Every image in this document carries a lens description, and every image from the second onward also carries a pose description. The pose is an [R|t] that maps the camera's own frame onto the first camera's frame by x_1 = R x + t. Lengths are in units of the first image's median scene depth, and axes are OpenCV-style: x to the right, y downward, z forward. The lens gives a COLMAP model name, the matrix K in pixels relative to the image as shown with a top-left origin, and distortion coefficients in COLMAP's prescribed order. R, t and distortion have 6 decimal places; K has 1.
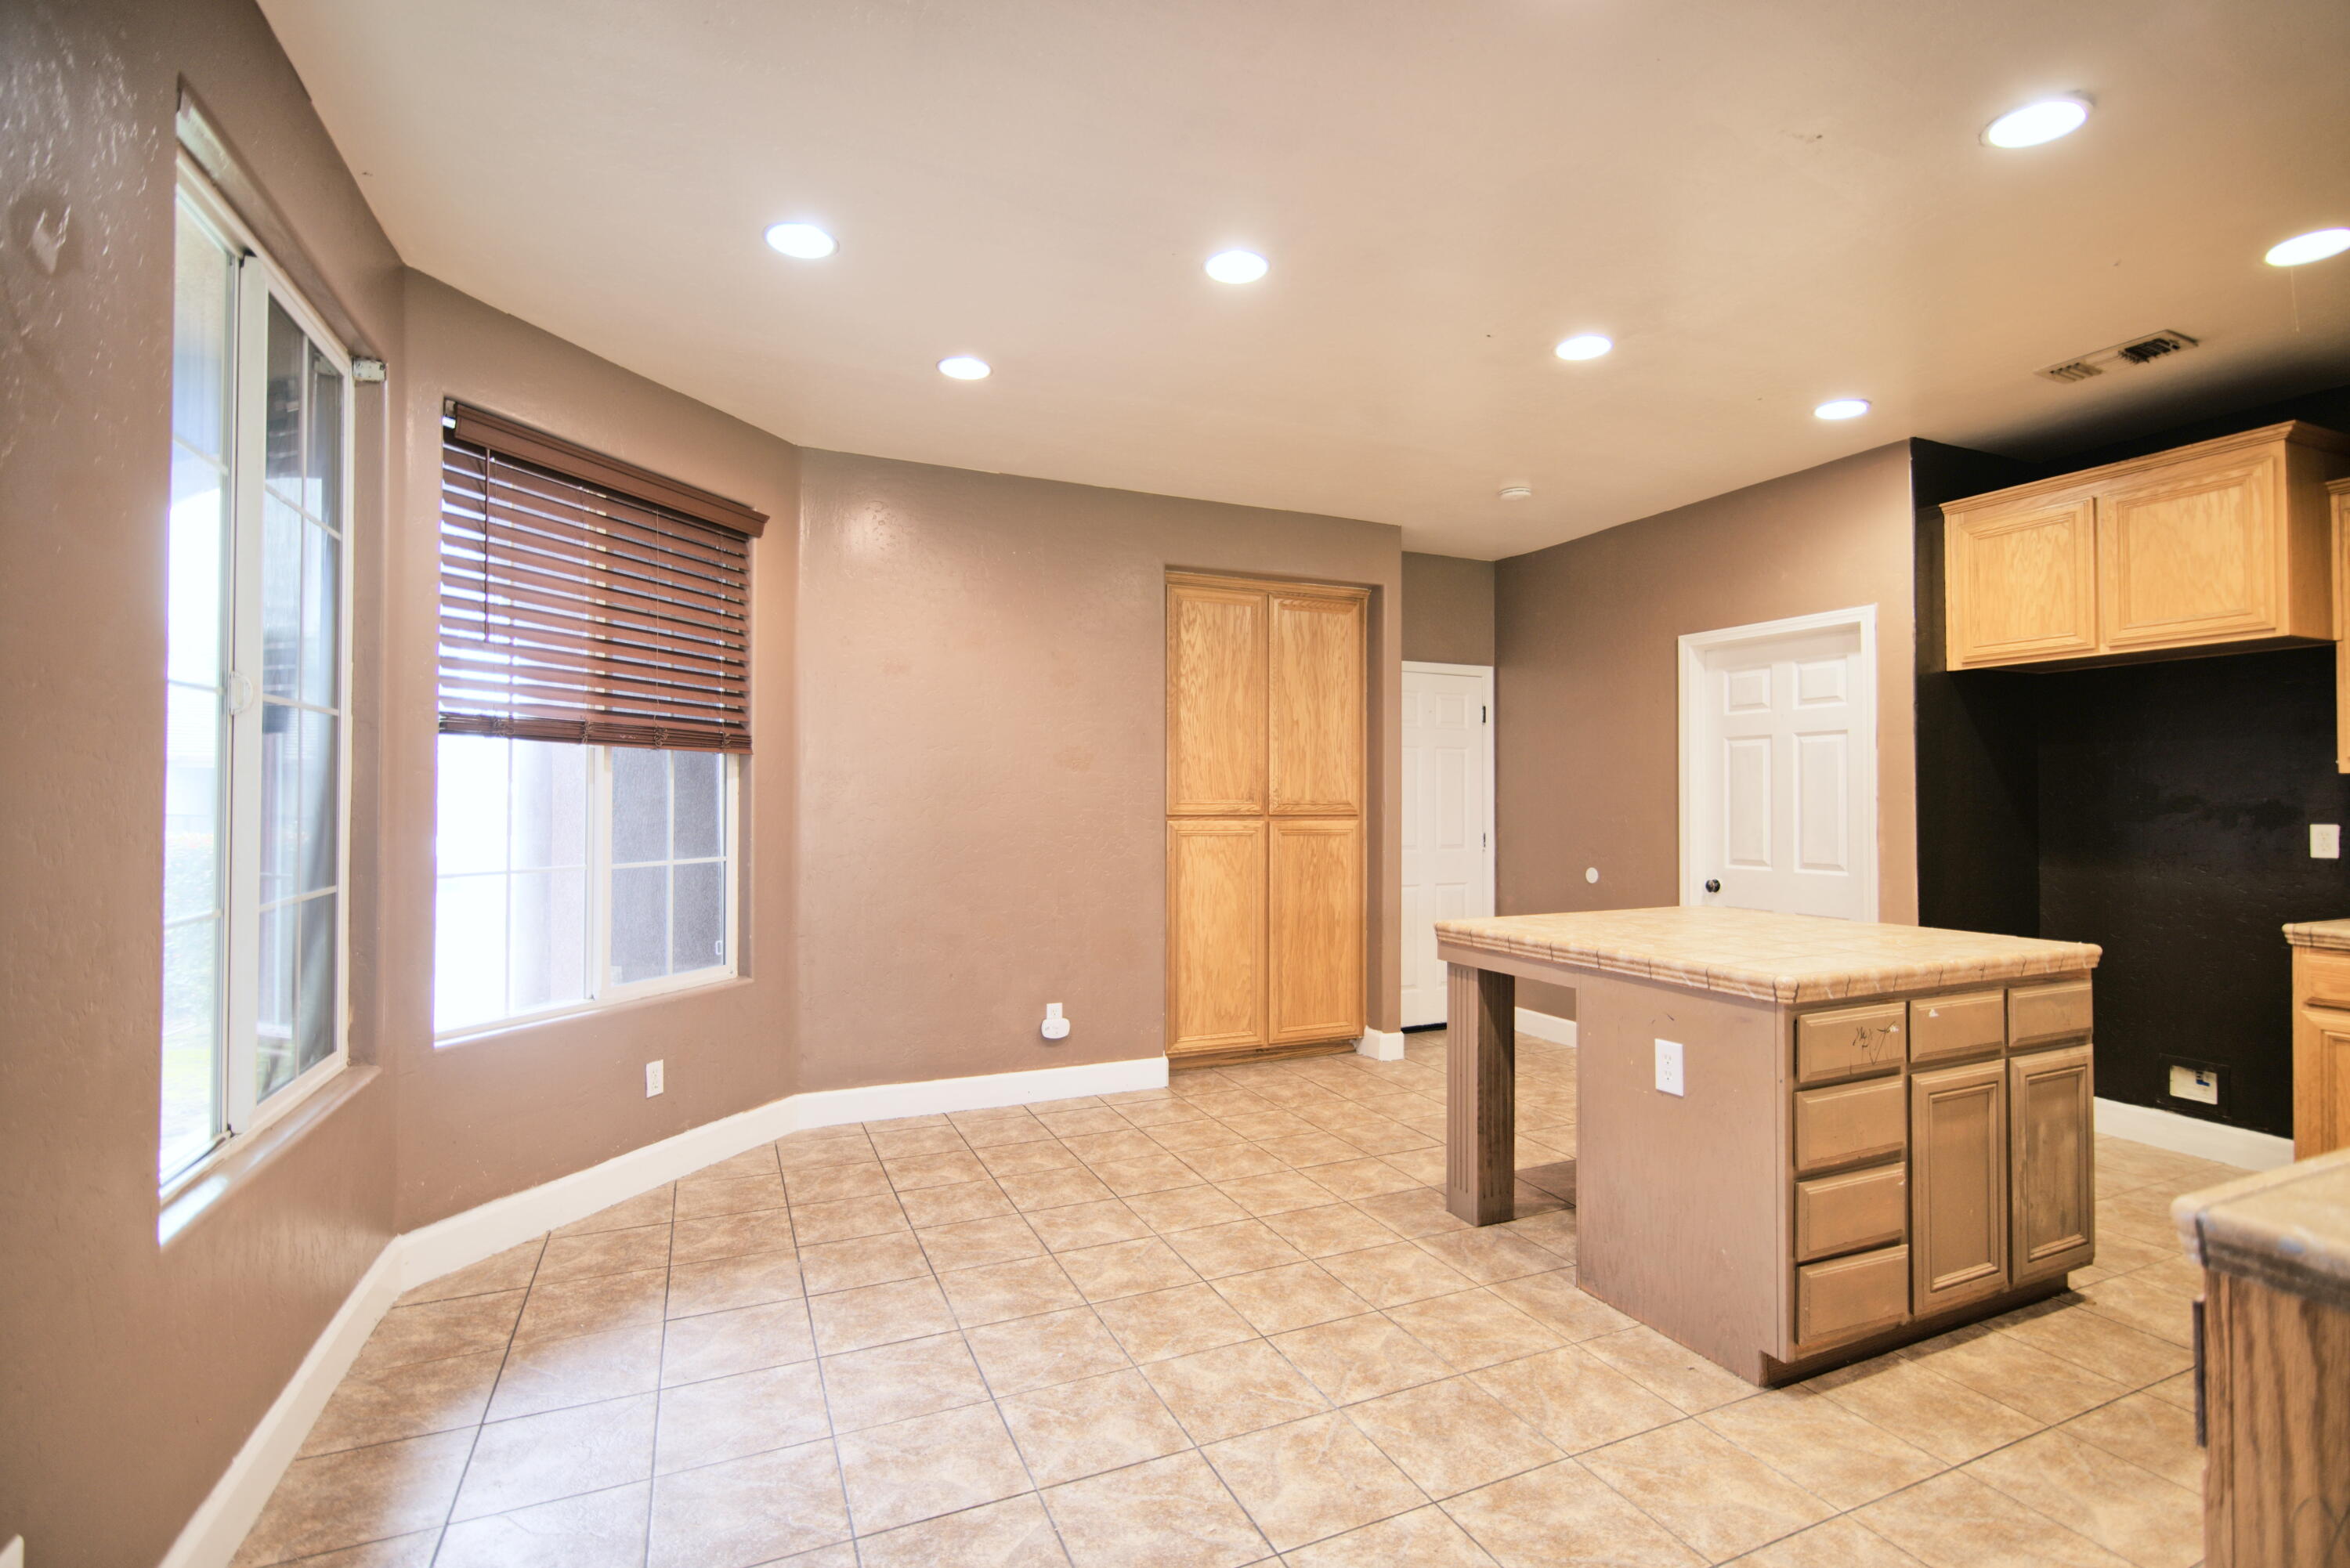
lens RADIAL K [[1059.2, 0, 1182.8], [0, 1059.2, 785.1], [0, 0, 1]] dist [-0.005215, 0.001013]
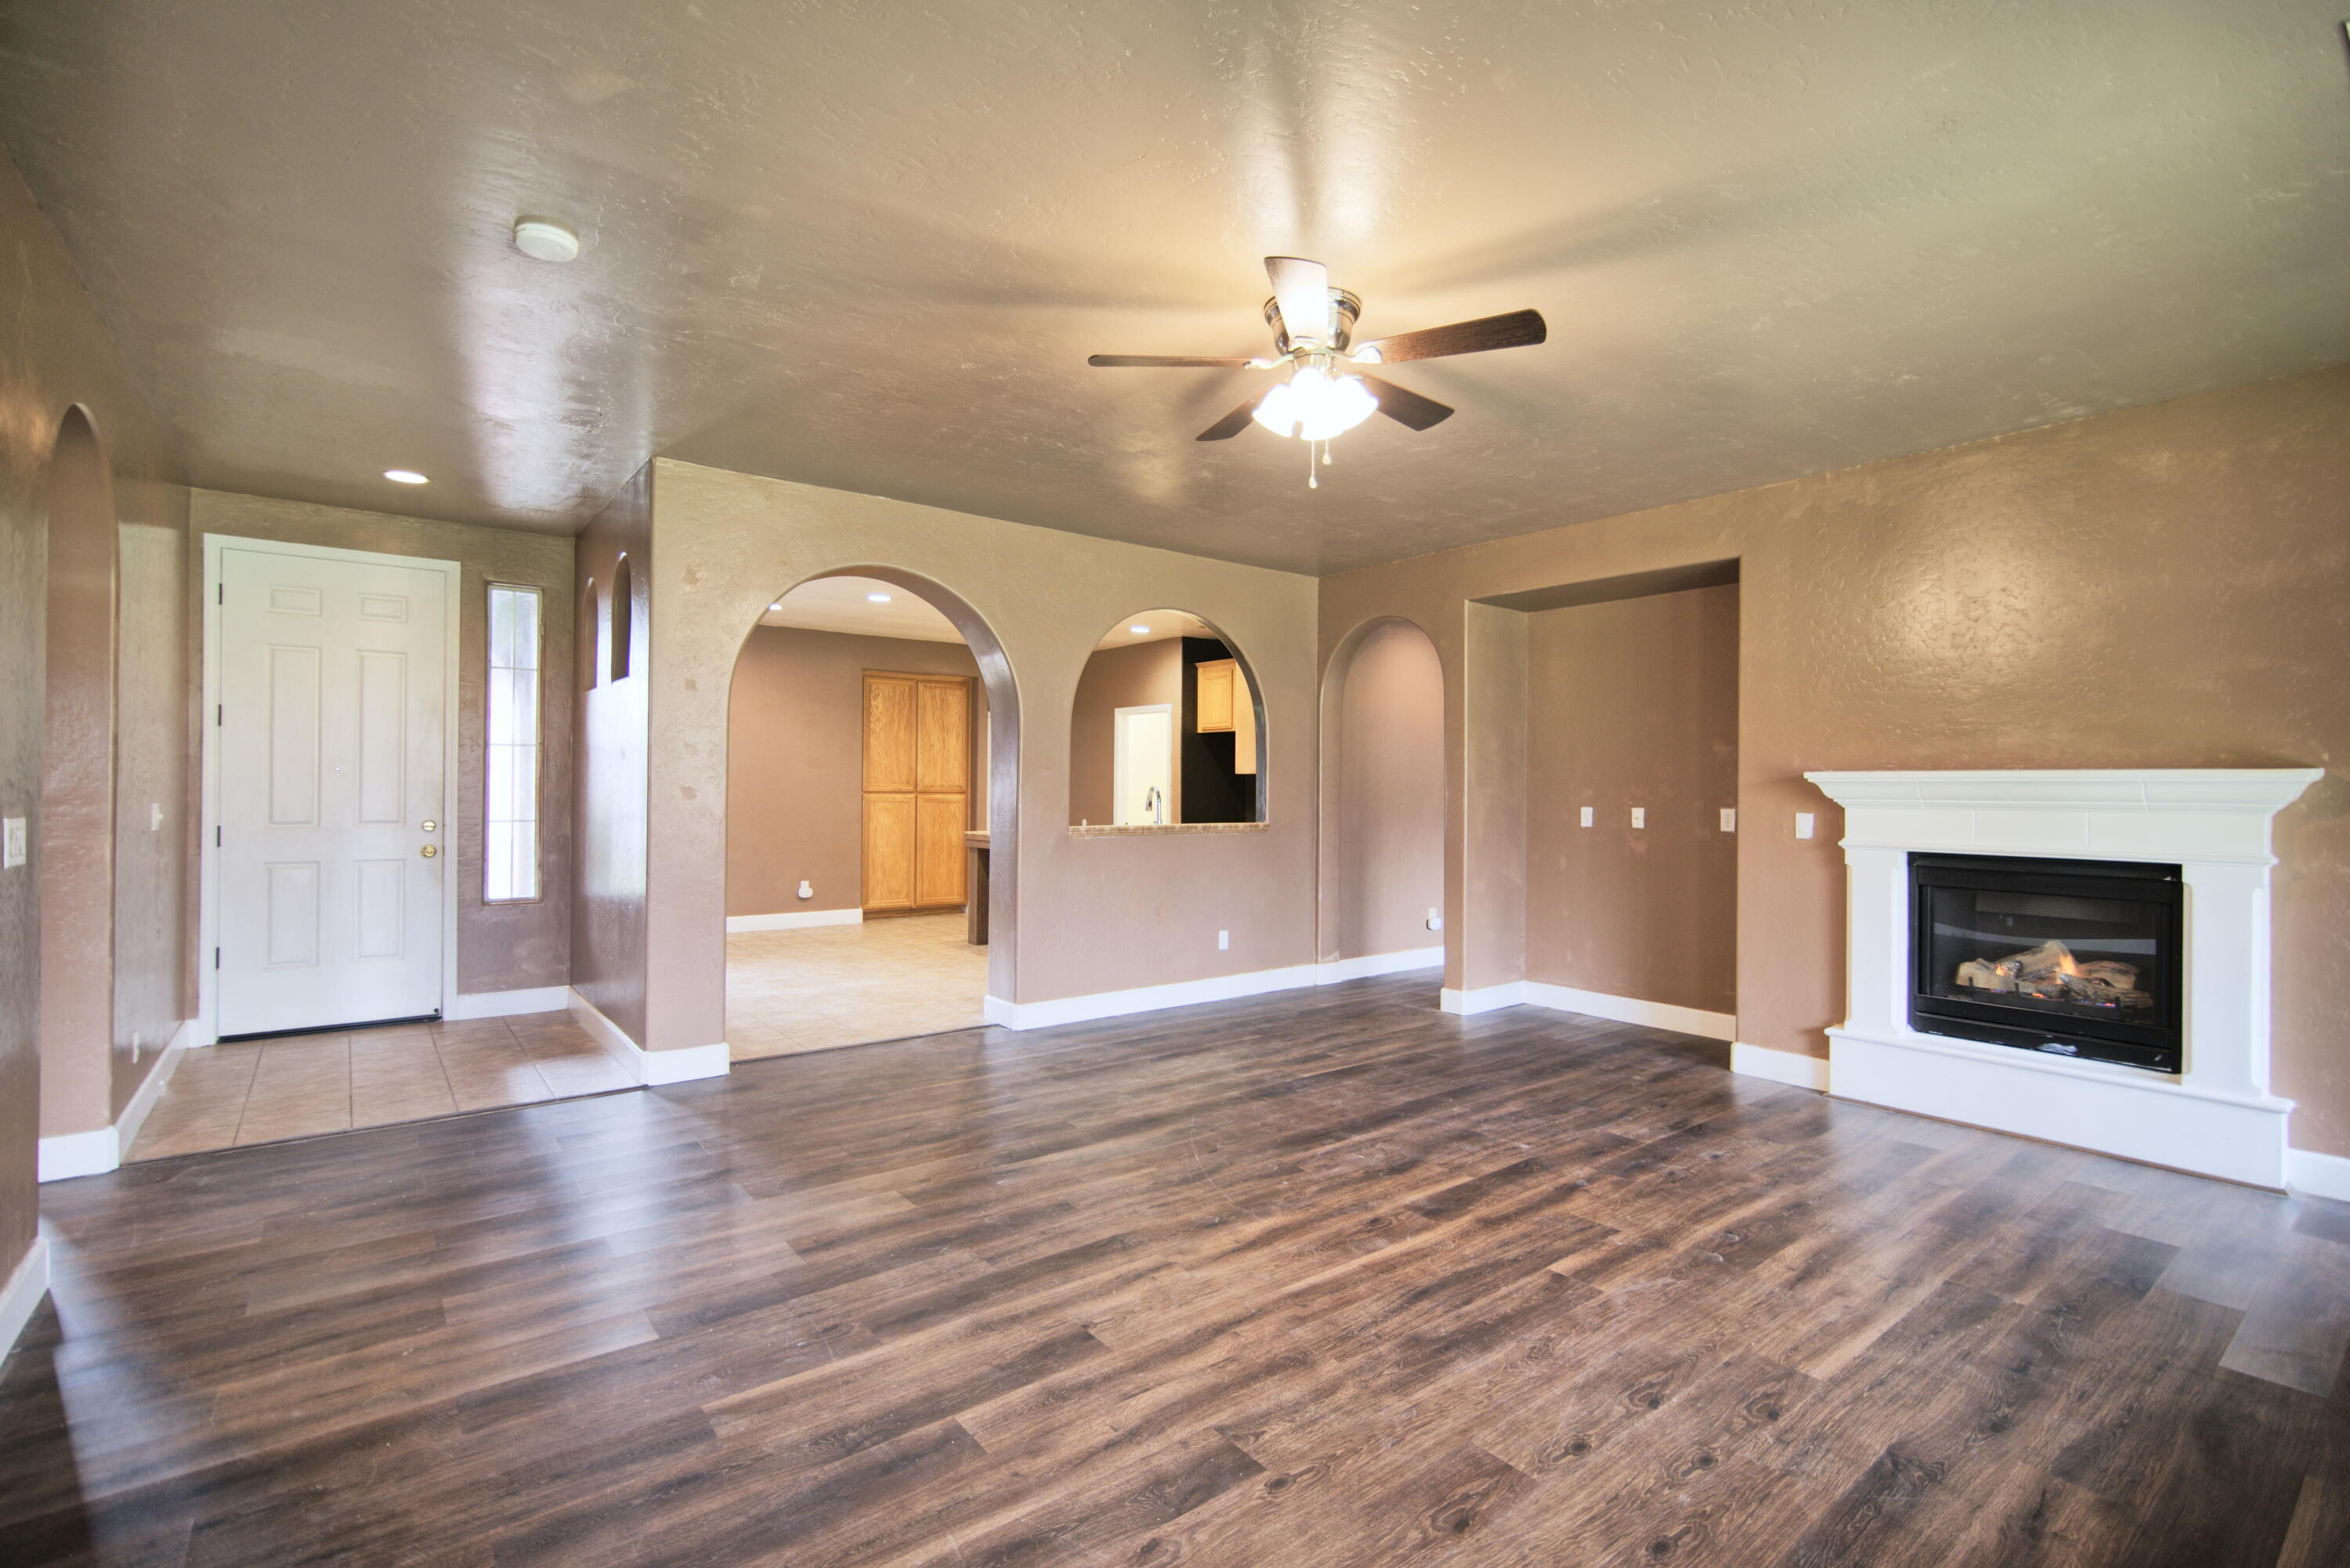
lens RADIAL K [[1059.2, 0, 1182.8], [0, 1059.2, 785.1], [0, 0, 1]] dist [-0.005215, 0.001013]
pose [[0.969702, 0.006954, 0.244192, 0.120997], [-0.010437, 0.999861, 0.012972, -0.023421], [-0.244067, -0.015128, 0.969640, -1.610638]]
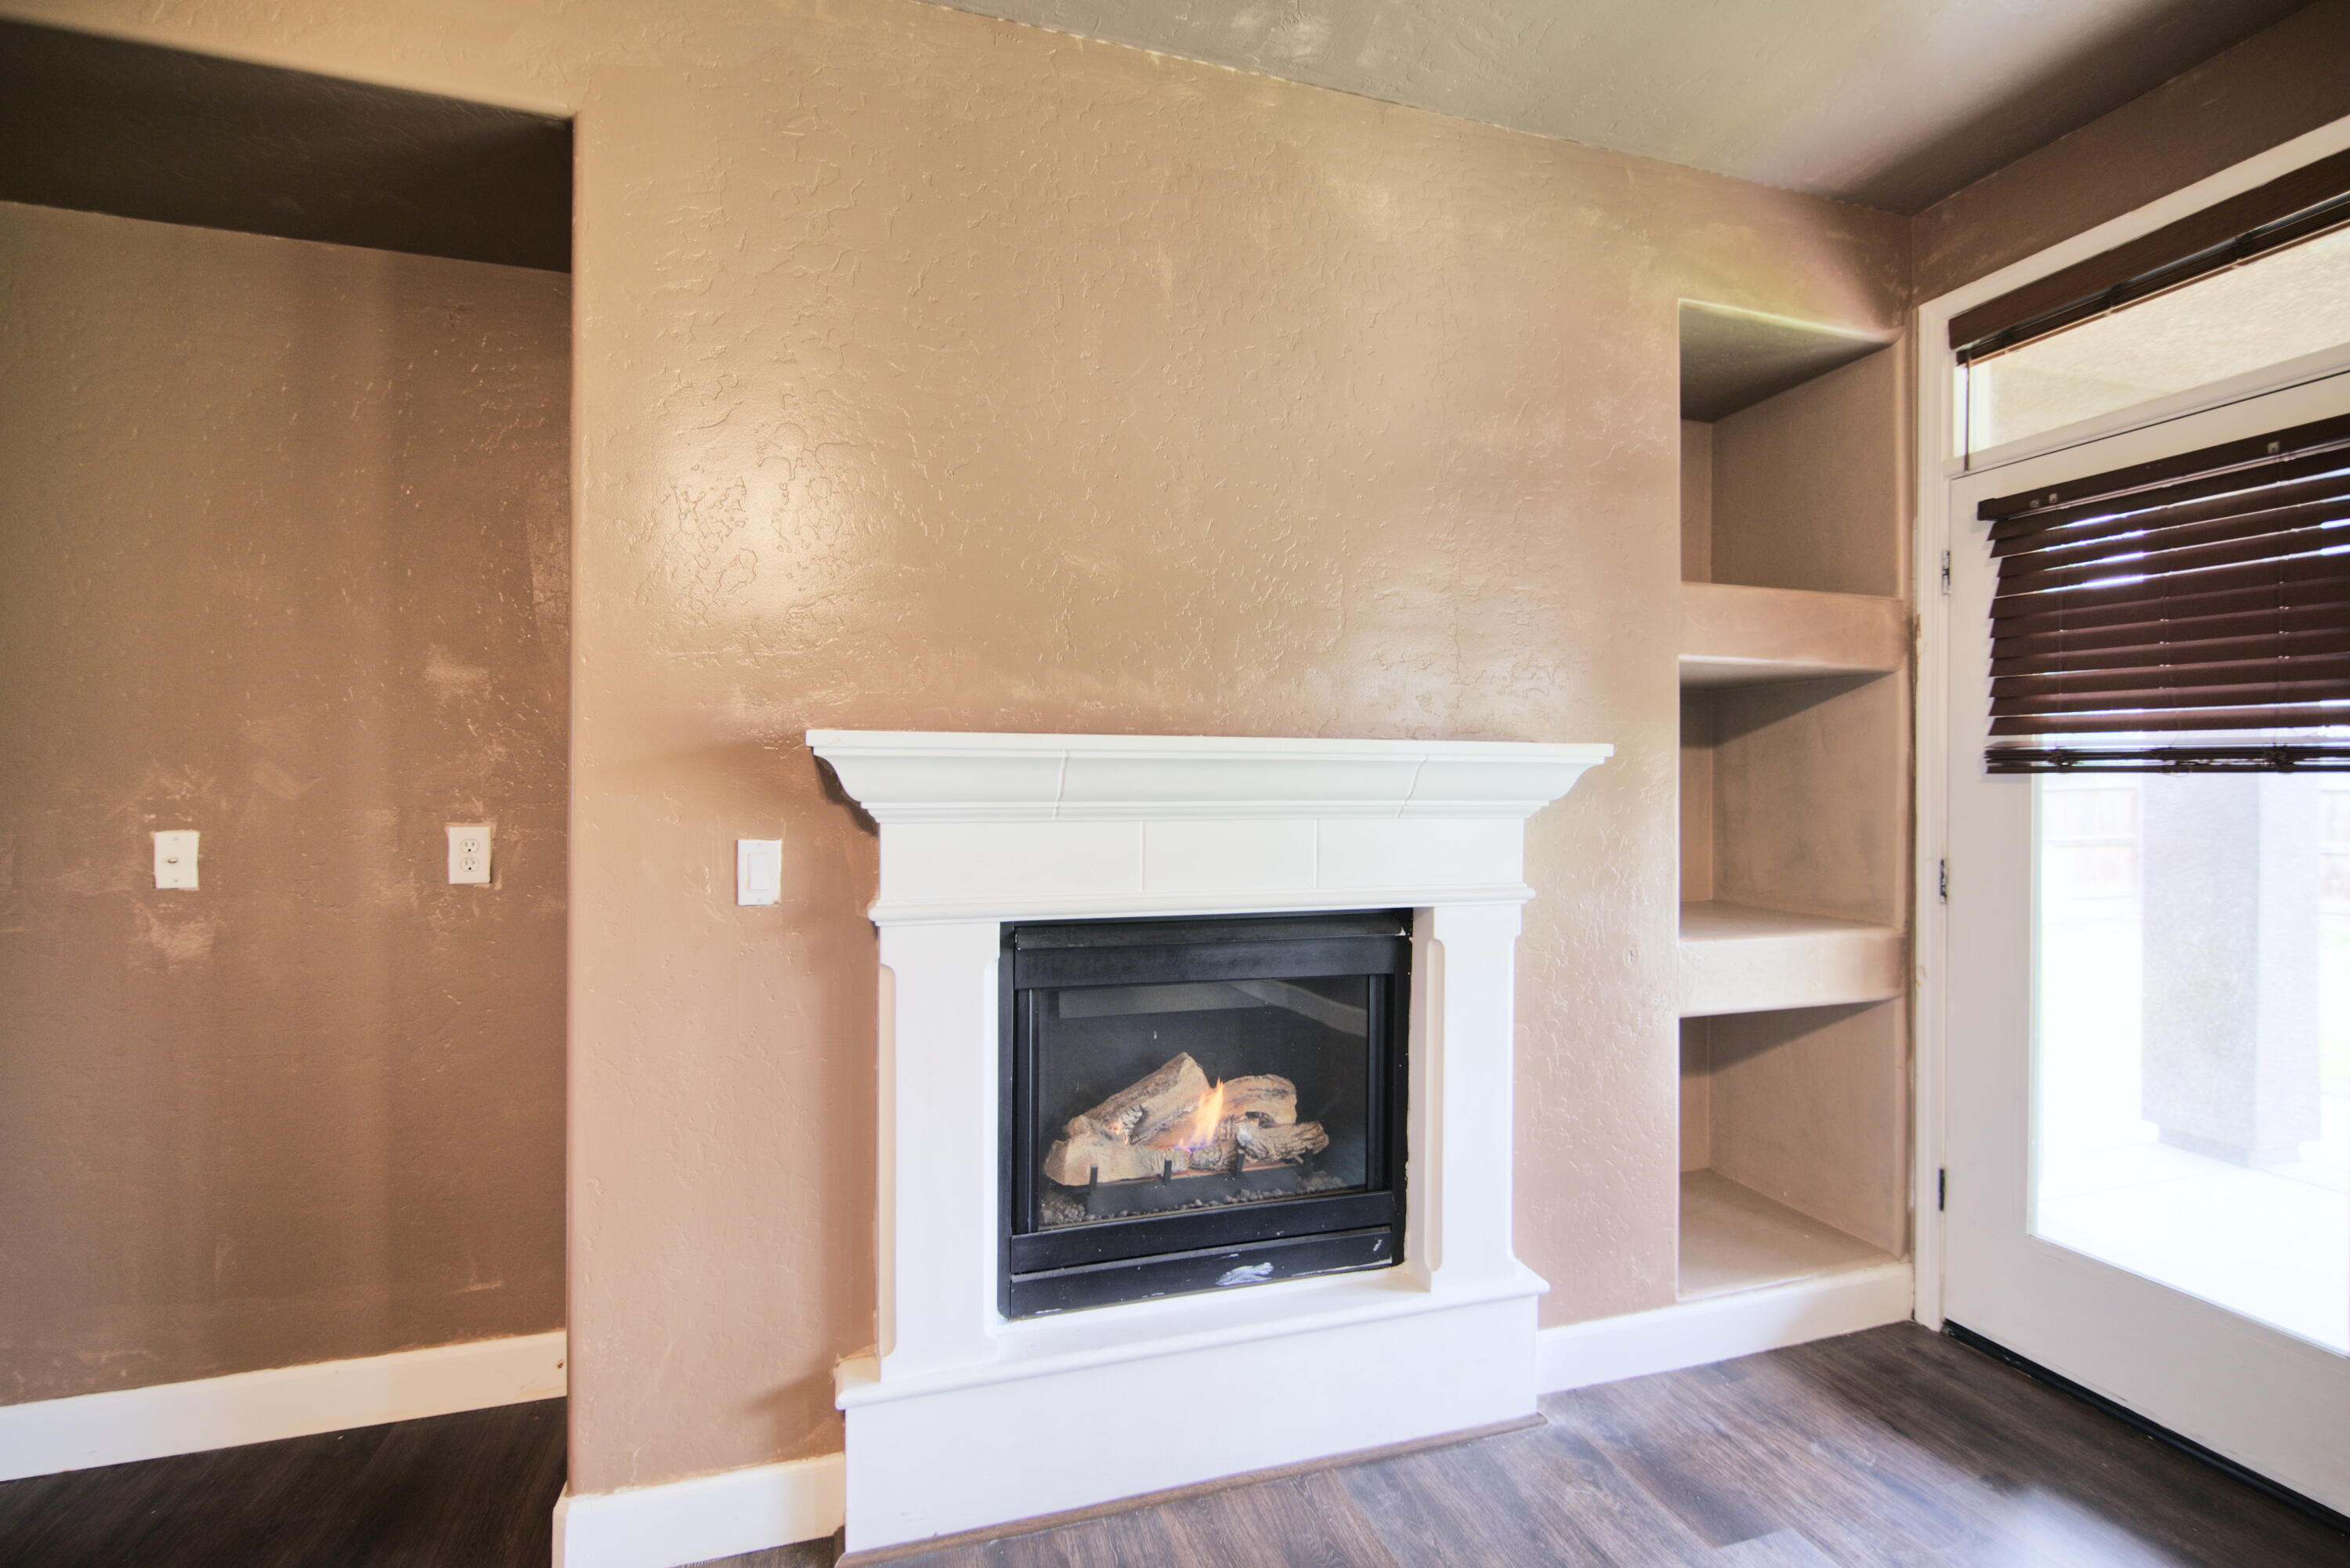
lens RADIAL K [[1087.3, 0, 1175.0], [0, 1087.3, 784.0], [0, 0, 1]] dist [0.000533, 0.000533]
pose [[0.112429, -0.008298, 0.993625, 0.715065], [-0.021212, 0.999717, 0.010749, -0.016334], [-0.993433, -0.022285, 0.112222, -0.747711]]
